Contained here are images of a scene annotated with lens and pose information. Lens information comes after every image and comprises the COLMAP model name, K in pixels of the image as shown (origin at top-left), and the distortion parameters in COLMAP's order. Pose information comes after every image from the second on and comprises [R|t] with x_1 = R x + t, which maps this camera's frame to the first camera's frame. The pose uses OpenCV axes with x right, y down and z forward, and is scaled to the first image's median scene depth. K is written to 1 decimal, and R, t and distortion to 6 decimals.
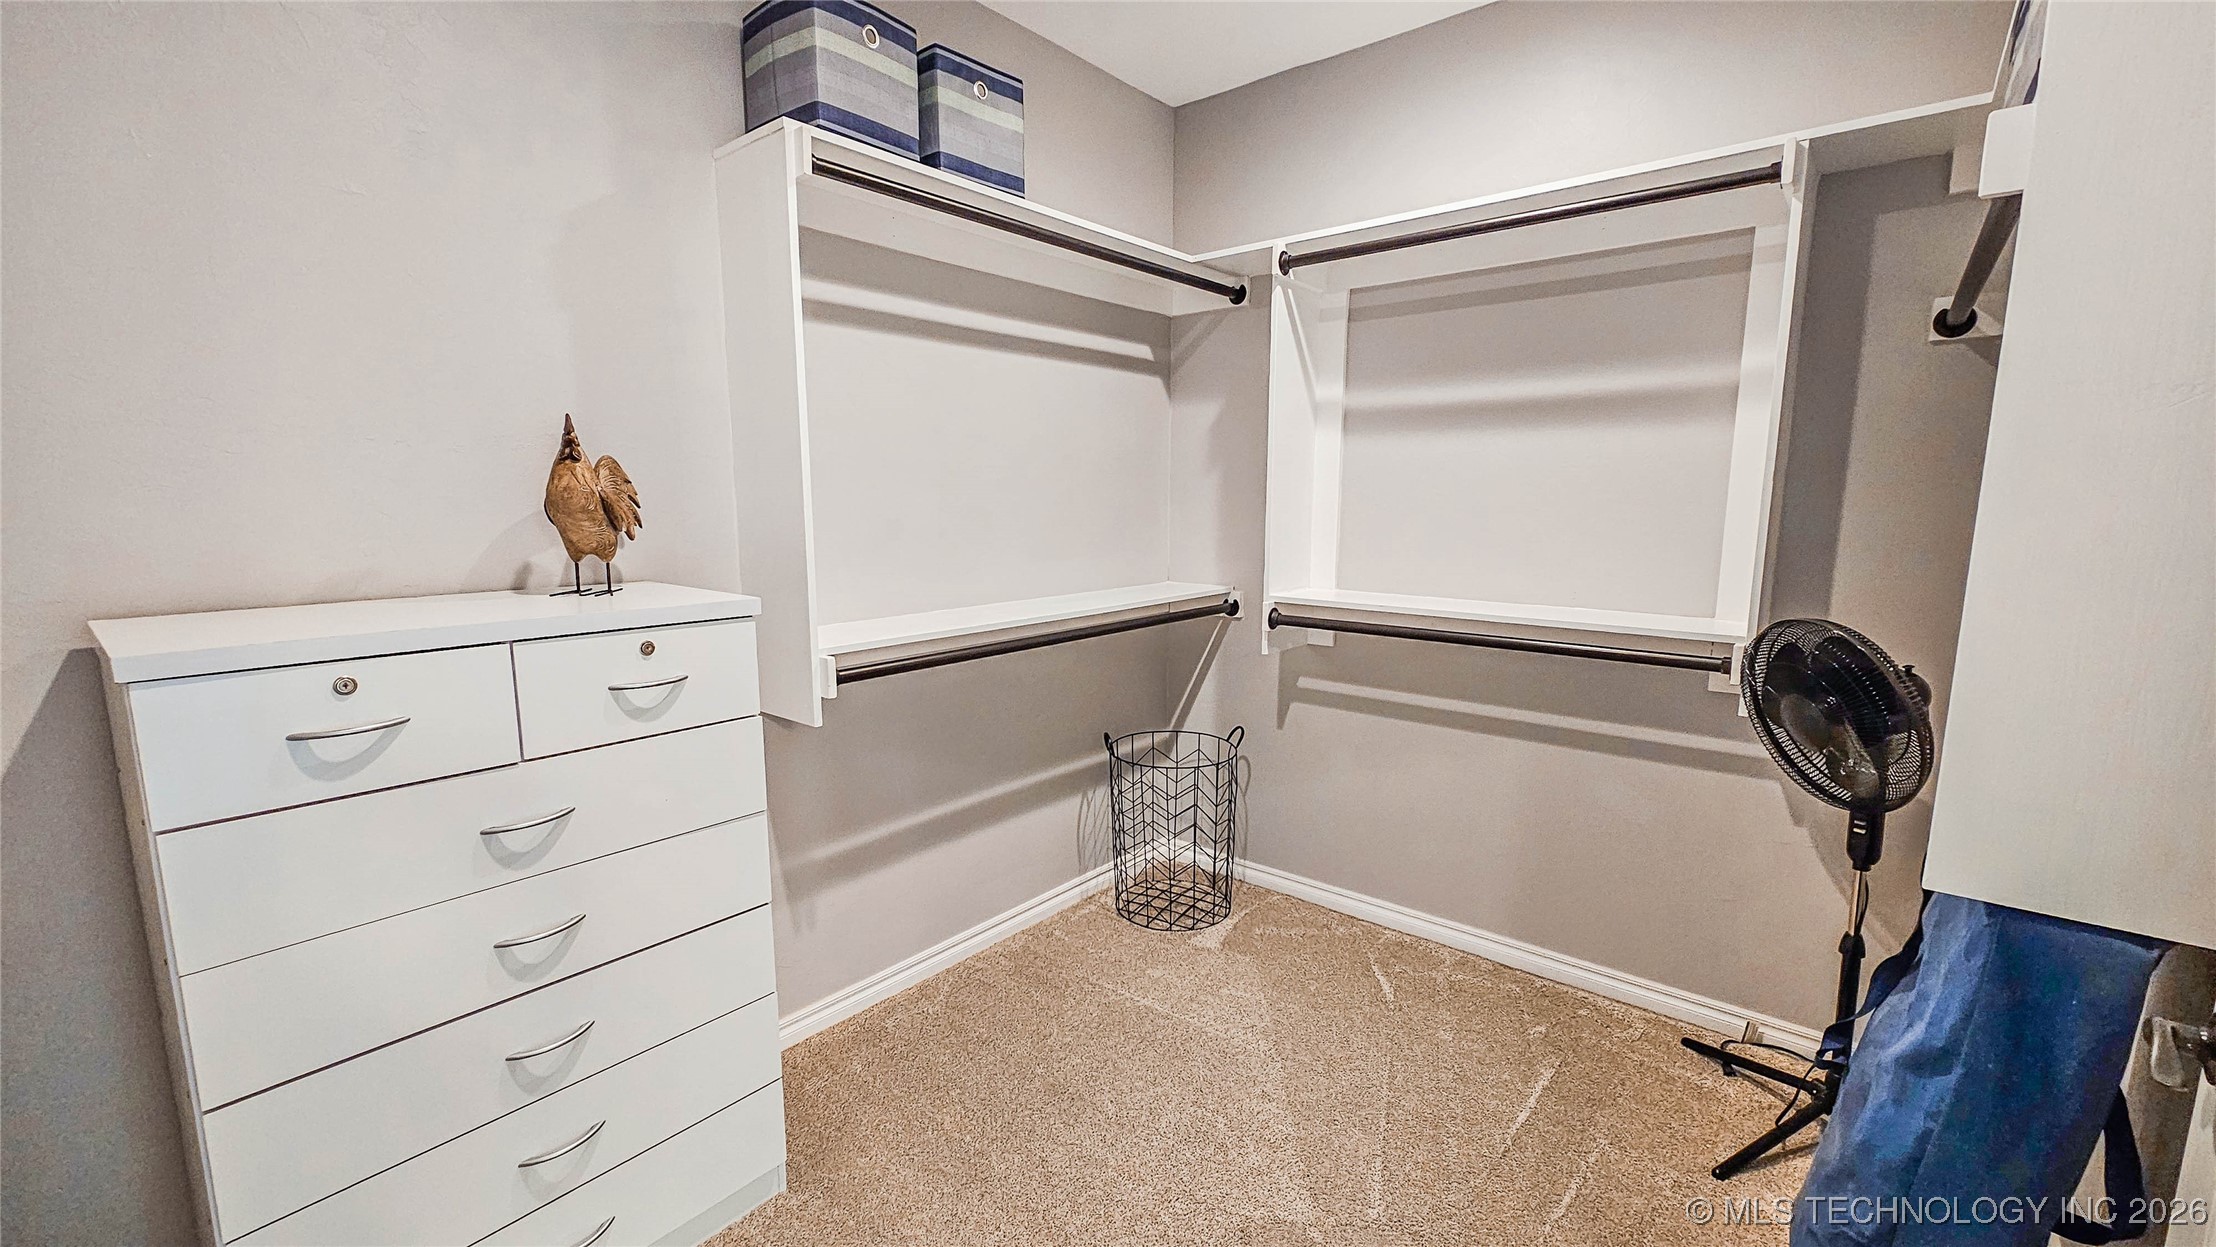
lens RADIAL K [[902.9, 0, 1112.3], [0, 902.9, 625.6], [0, 0, 1]] dist [-0.000109, -0.000811]
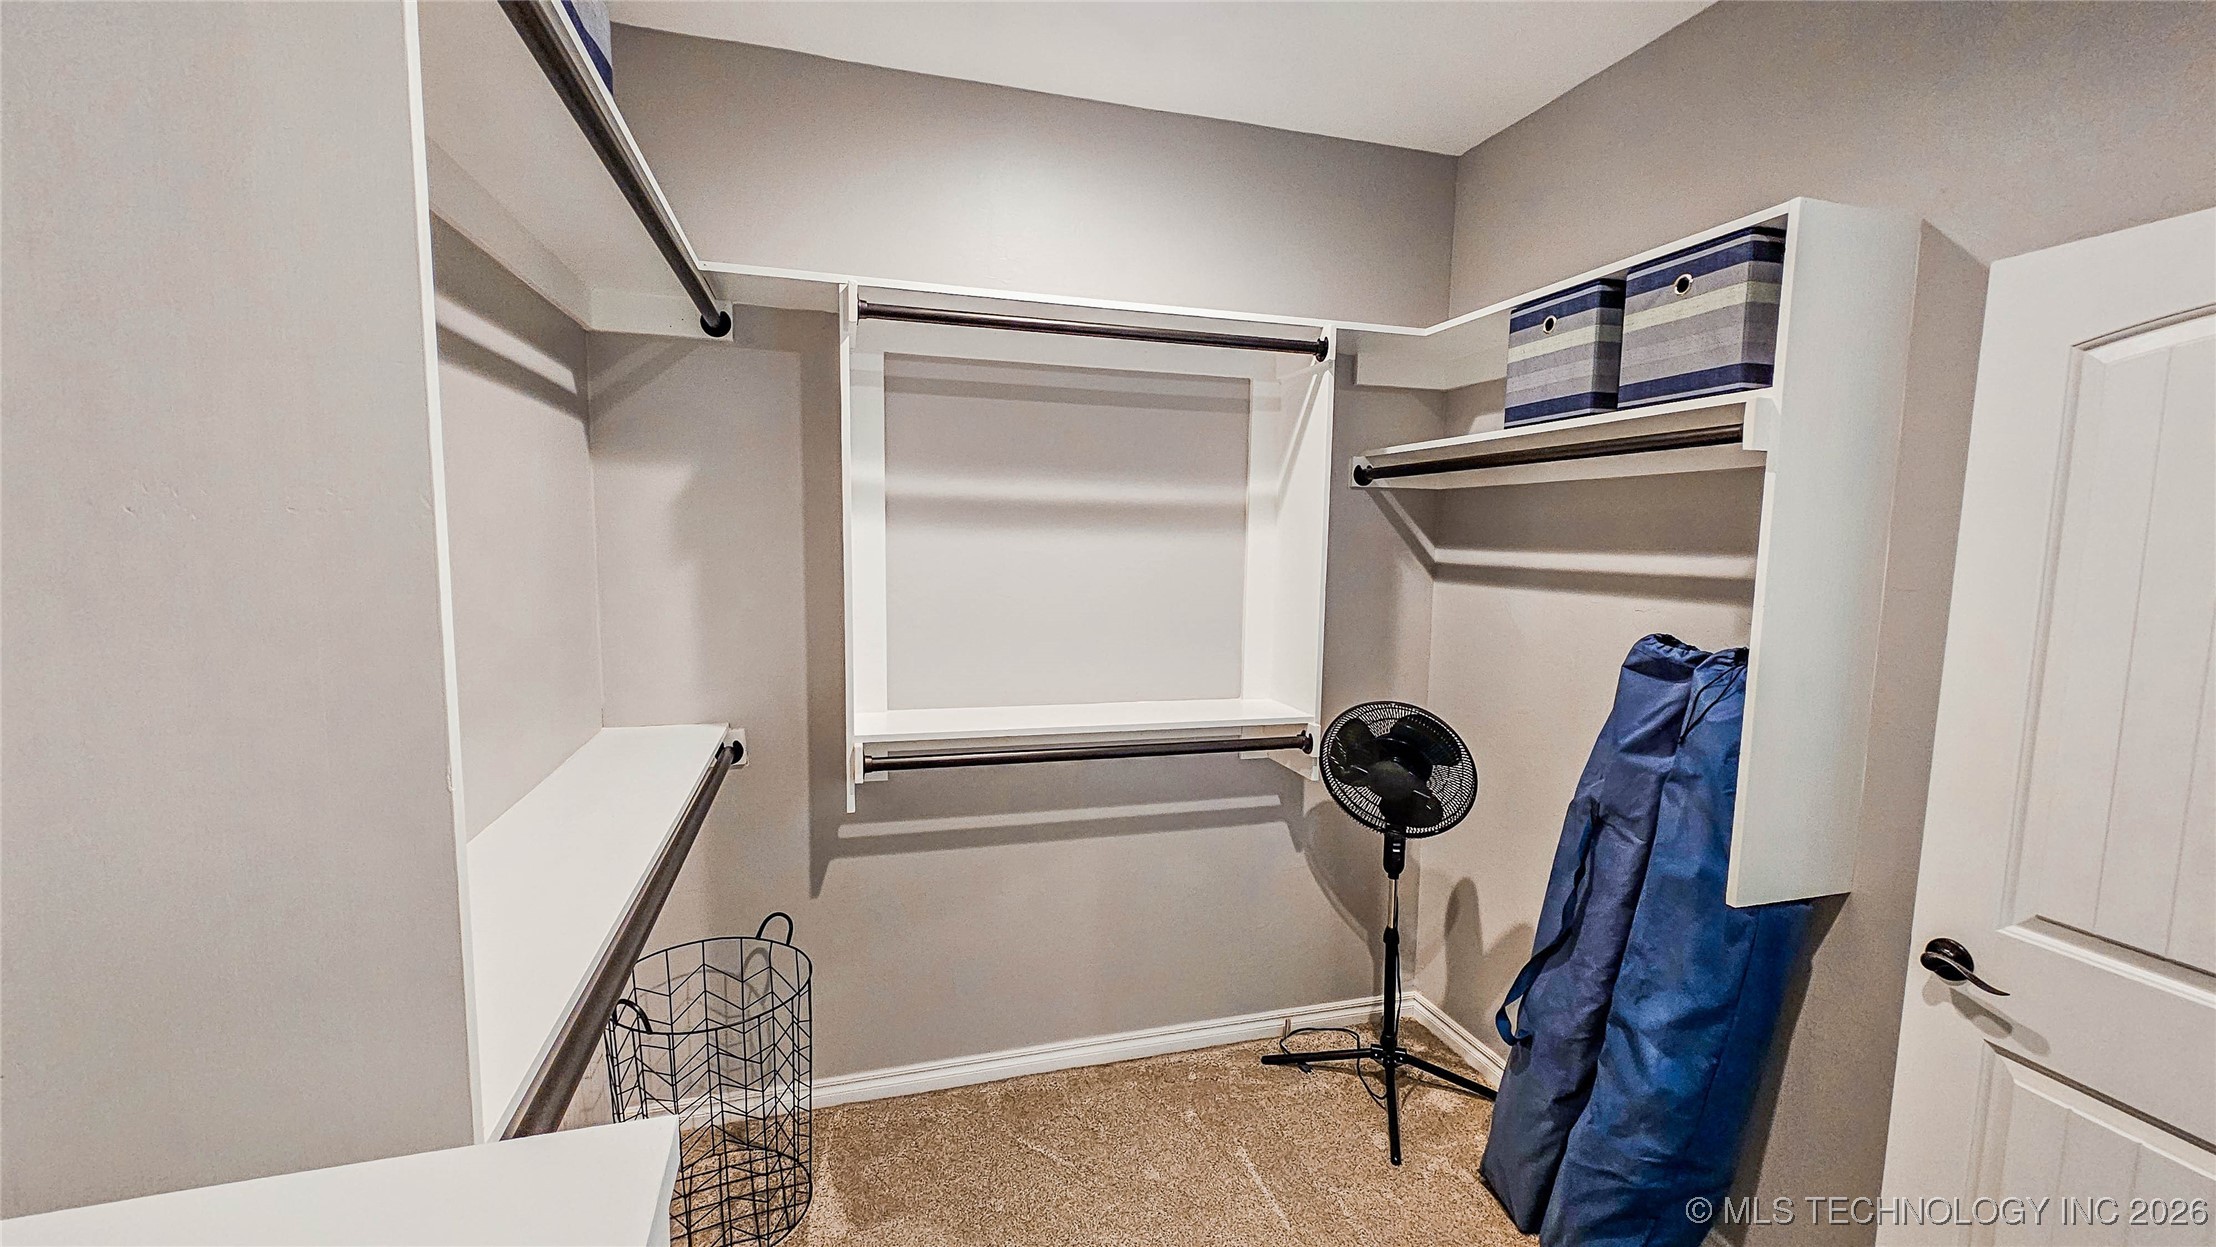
lens RADIAL K [[902.9, 0, 1110.8], [0, 902.9, 628.8], [0, 0, 1]] dist [-0.000109, -0.000811]
pose [[0.549594, -0.075911, 0.831976, -0.358660], [0.102485, 0.994468, 0.023037, -0.126352], [-0.829122, 0.072604, 0.554333, 0.416127]]
